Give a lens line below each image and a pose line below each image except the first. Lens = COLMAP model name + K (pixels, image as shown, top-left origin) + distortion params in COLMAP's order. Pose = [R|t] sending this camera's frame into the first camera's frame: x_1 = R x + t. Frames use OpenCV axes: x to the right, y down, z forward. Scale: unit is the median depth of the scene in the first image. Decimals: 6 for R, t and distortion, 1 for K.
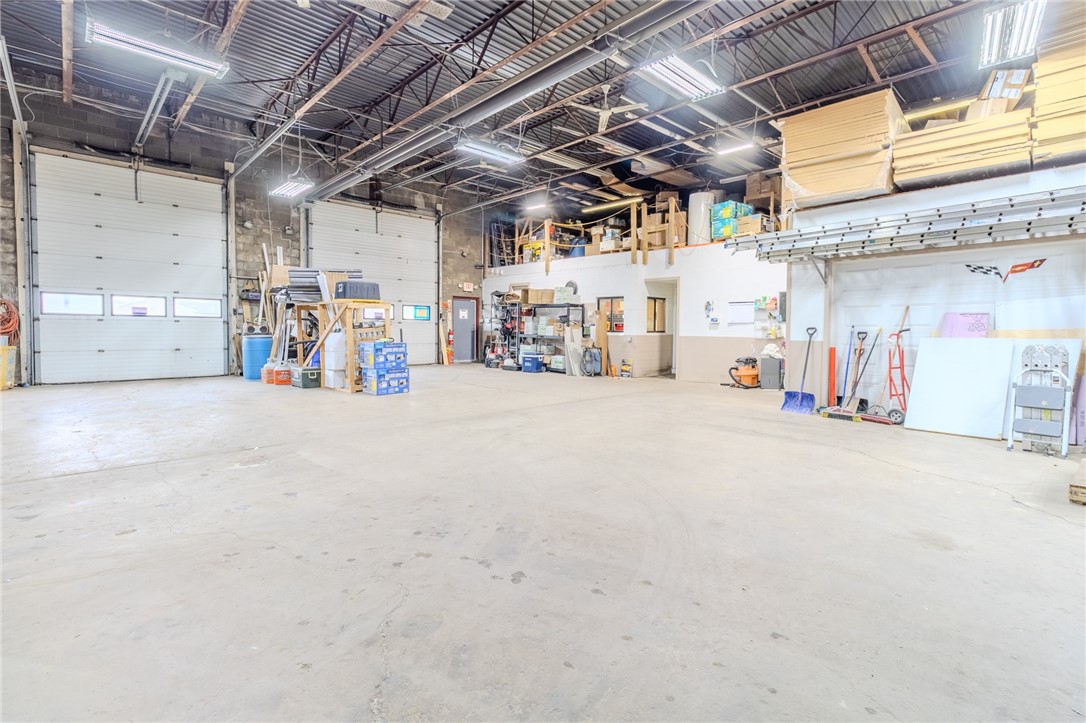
lens RADIAL K [[499.7, 0, 548.4], [0, 499.7, 346.7], [0, 0, 1]] dist [0.002240, 0.000791]
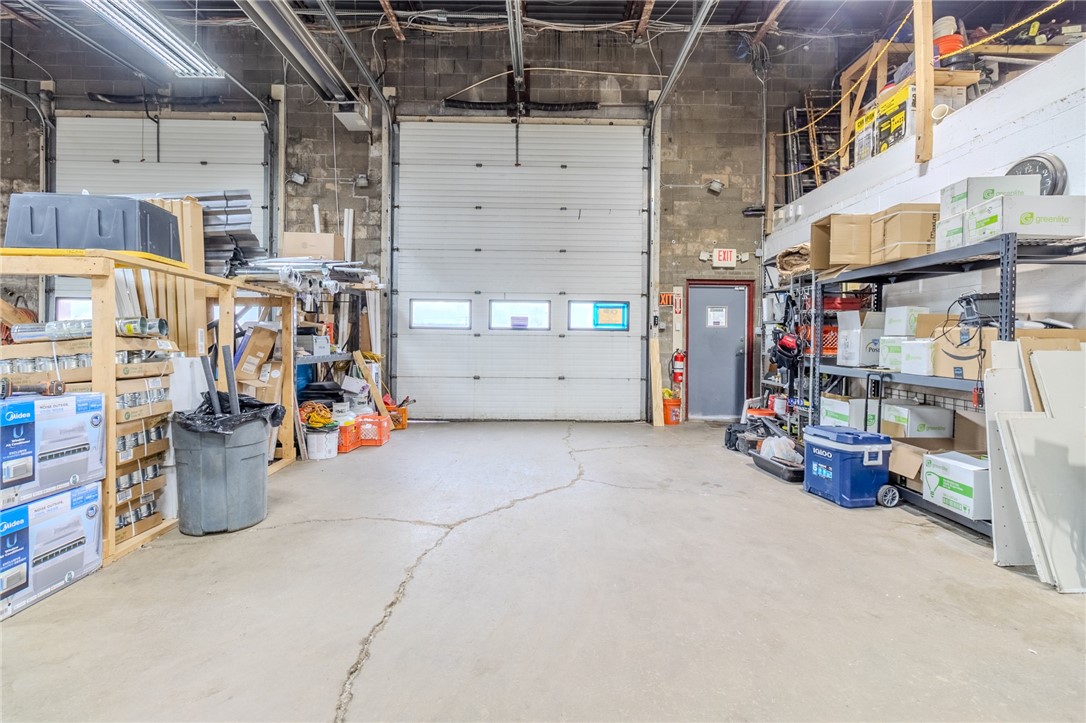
lens RADIAL K [[499.7, 0, 551.1], [0, 499.7, 346.3], [0, 0, 1]] dist [0.002240, 0.000791]
pose [[0.737758, -0.000402, -0.675065, 0.050746], [-0.027566, 0.999148, -0.030721, -0.030823], [0.674502, 0.041273, 0.737118, 0.876404]]
